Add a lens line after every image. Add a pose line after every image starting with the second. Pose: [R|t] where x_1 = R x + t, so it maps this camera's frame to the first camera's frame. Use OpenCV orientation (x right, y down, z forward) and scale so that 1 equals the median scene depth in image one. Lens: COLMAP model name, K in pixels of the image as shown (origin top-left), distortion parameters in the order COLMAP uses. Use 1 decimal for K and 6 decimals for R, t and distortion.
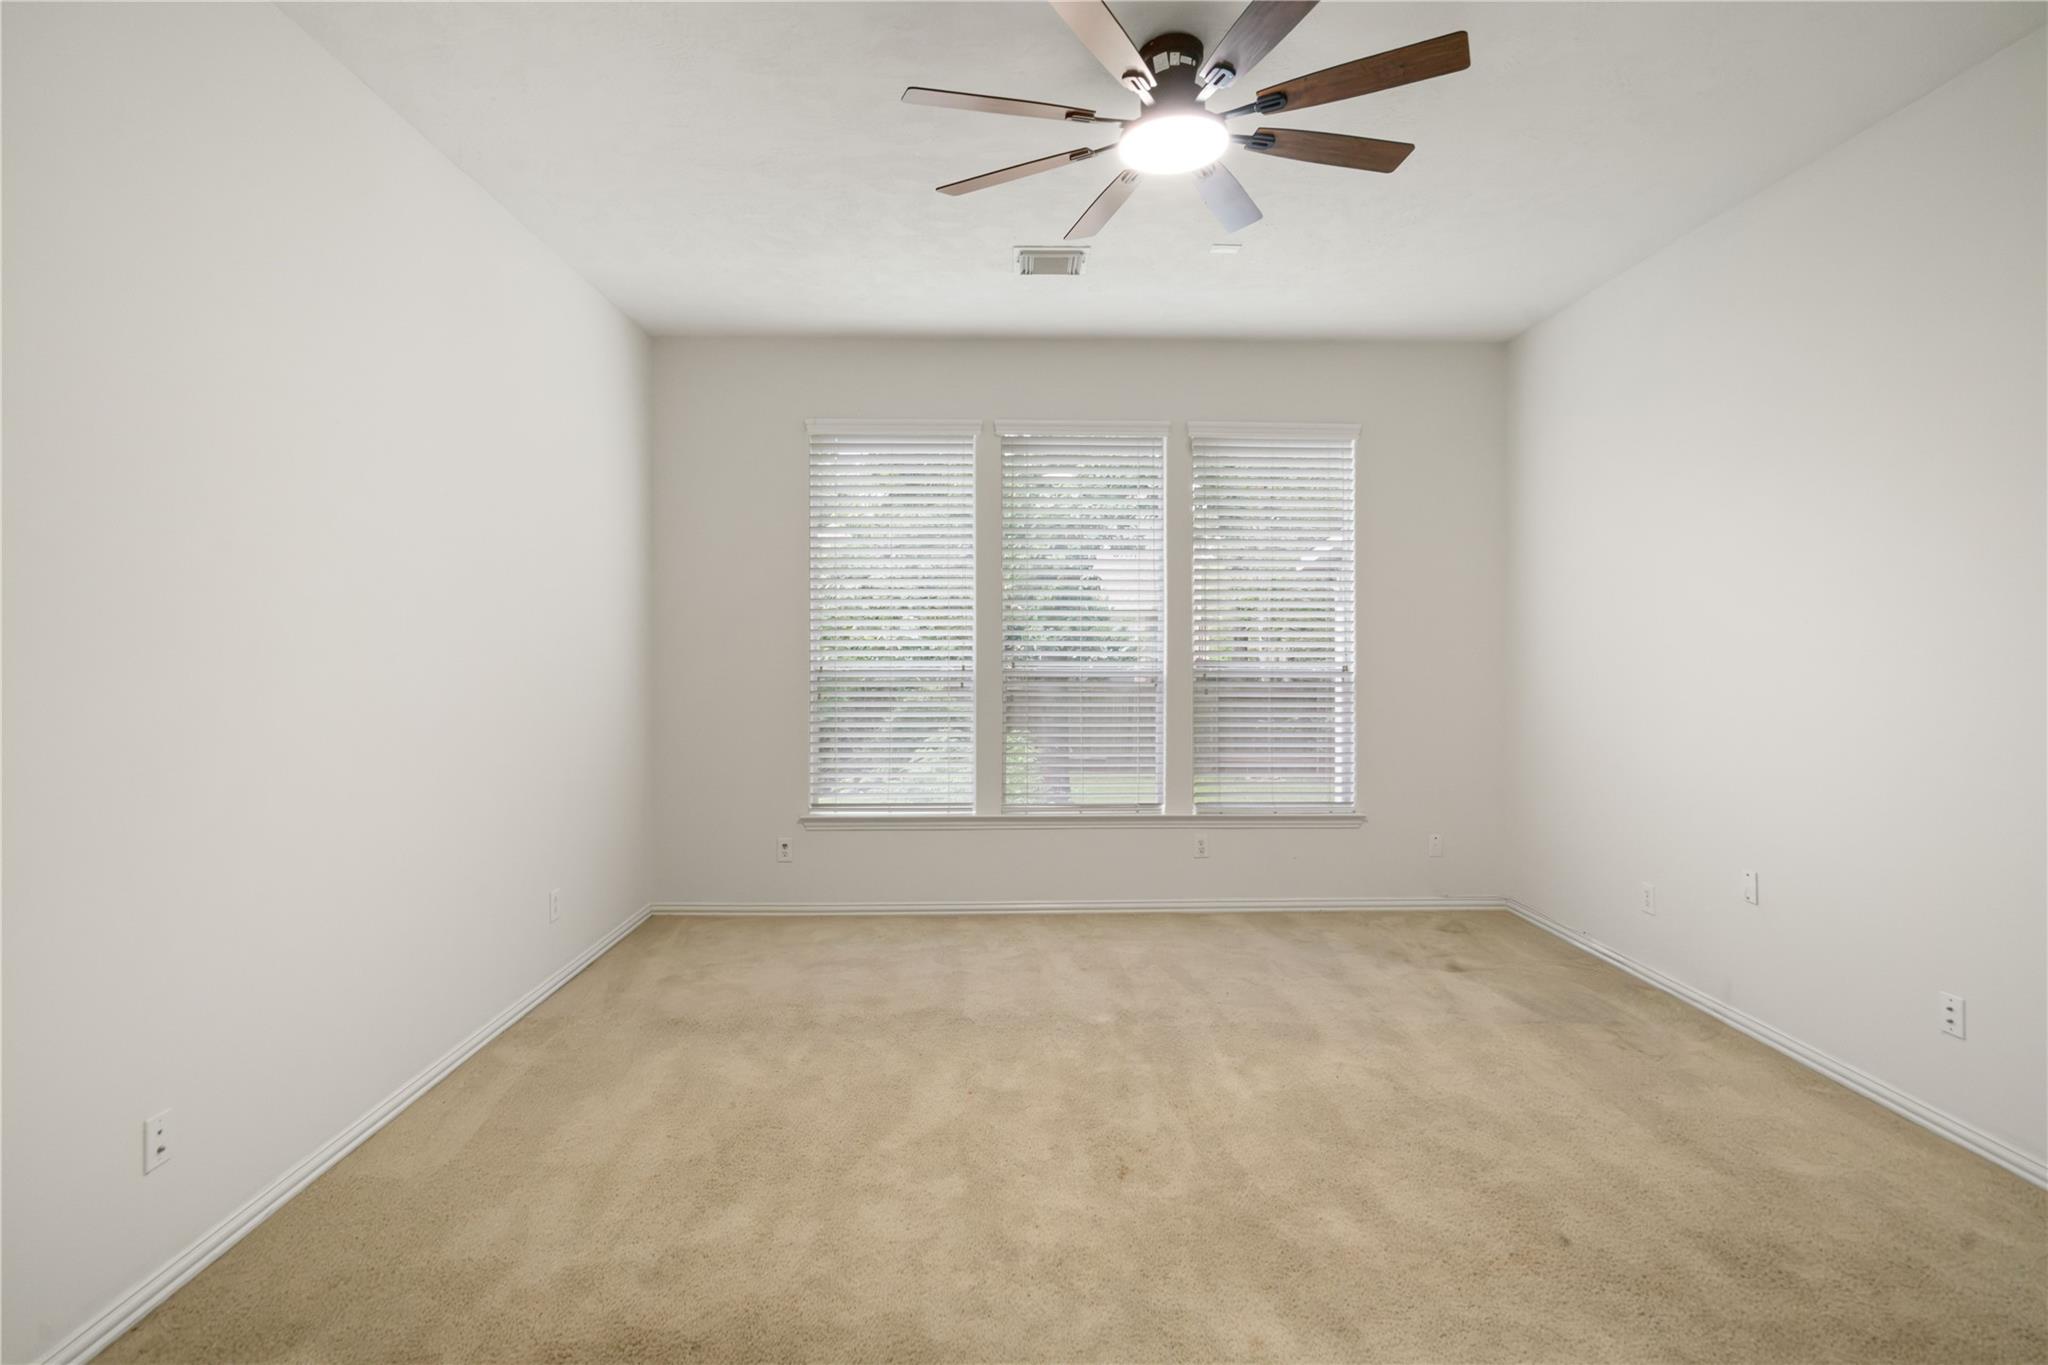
lens RADIAL K [[1017.2, 0, 1043.8], [0, 1017.2, 691.5], [0, 0, 1]] dist [0.018529, 0.000445]
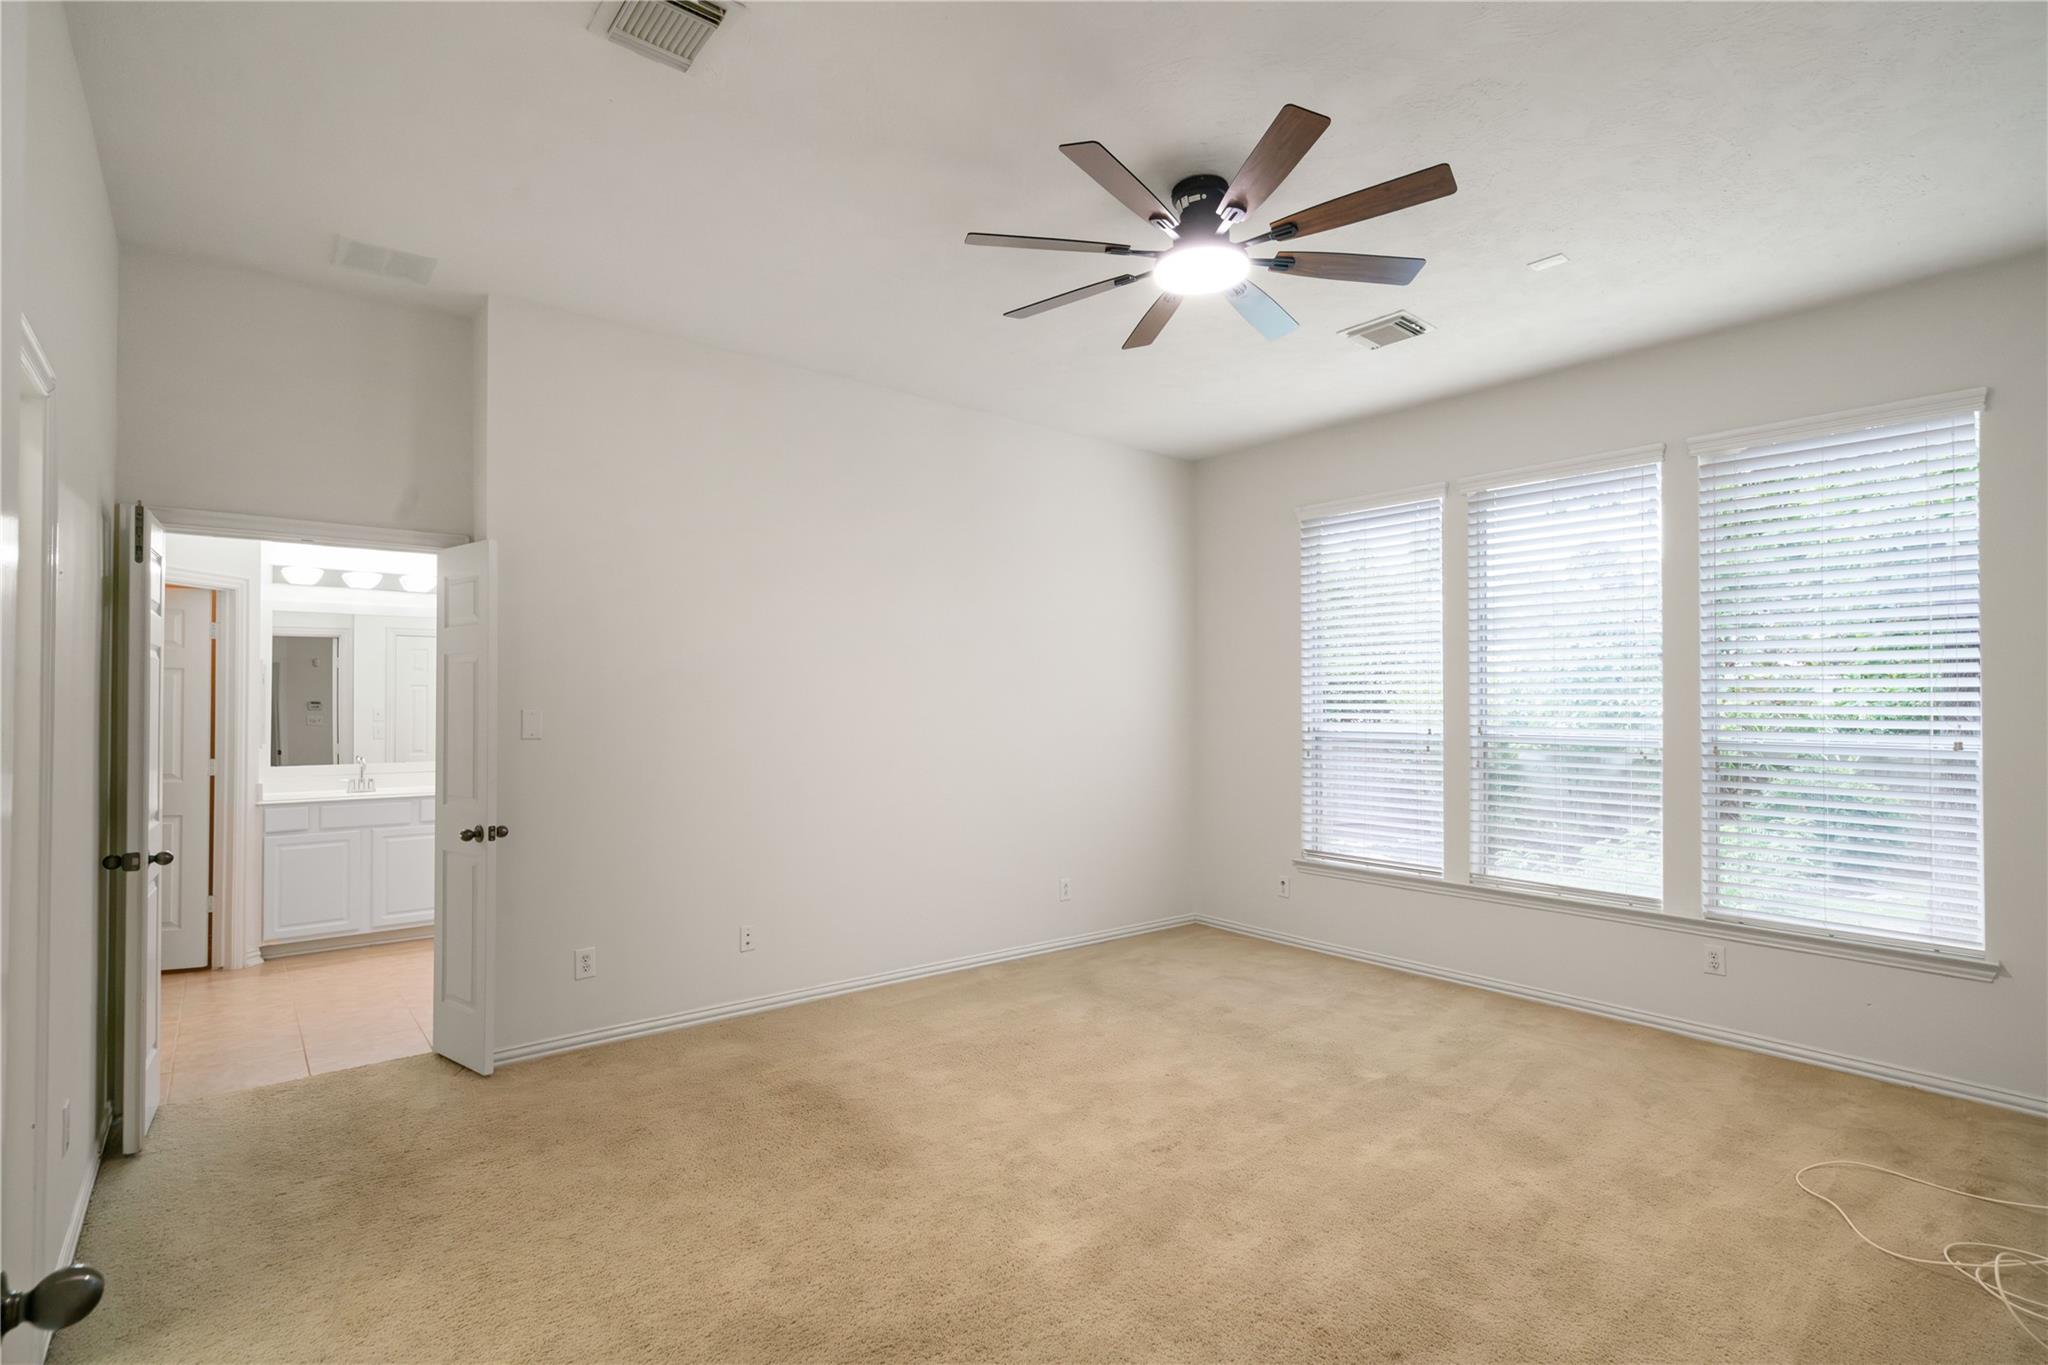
lens RADIAL K [[1017.2, 0, 1043.8], [0, 1017.2, 691.5], [0, 0, 1]] dist [0.018529, 0.000445]
pose [[0.607597, -0.009681, -0.794187, 0.663613], [-0.044005, 0.997980, -0.045831, 0.000614], [0.793026, 0.062795, 0.605943, 0.100161]]
